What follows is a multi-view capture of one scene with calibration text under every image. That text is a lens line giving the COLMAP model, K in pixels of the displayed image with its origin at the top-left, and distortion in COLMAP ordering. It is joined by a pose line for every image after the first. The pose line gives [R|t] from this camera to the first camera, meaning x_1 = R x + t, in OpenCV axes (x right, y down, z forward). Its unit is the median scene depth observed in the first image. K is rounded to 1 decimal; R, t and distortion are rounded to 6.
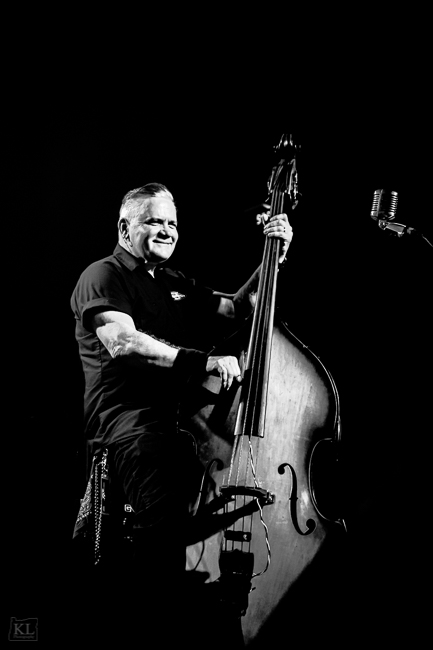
lens RADIAL K [[1302.2, 0, 216.7], [0, 1302.2, 324.8], [0, 0, 1]] dist [-0.049577, 0.000000]
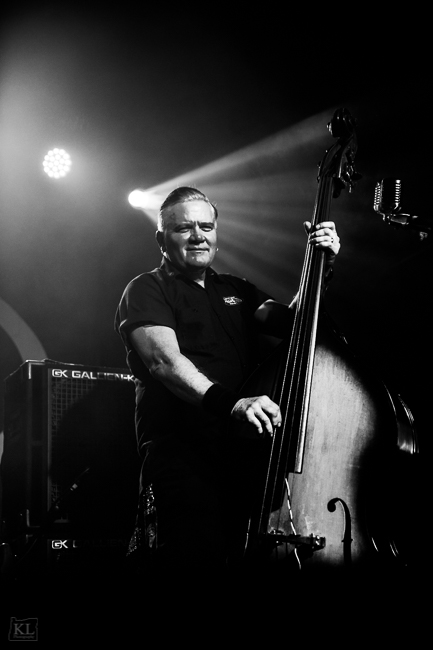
lens RADIAL K [[972.7, 0, 214.7], [0, 972.7, 324.8], [0, 0, 1]] dist [0.367395, 0.000000]
pose [[0.997352, -0.017473, -0.070597, 0.019931], [0.017665, 0.999842, 0.002093, -0.012036], [0.070550, -0.003334, 0.997503, 0.326661]]
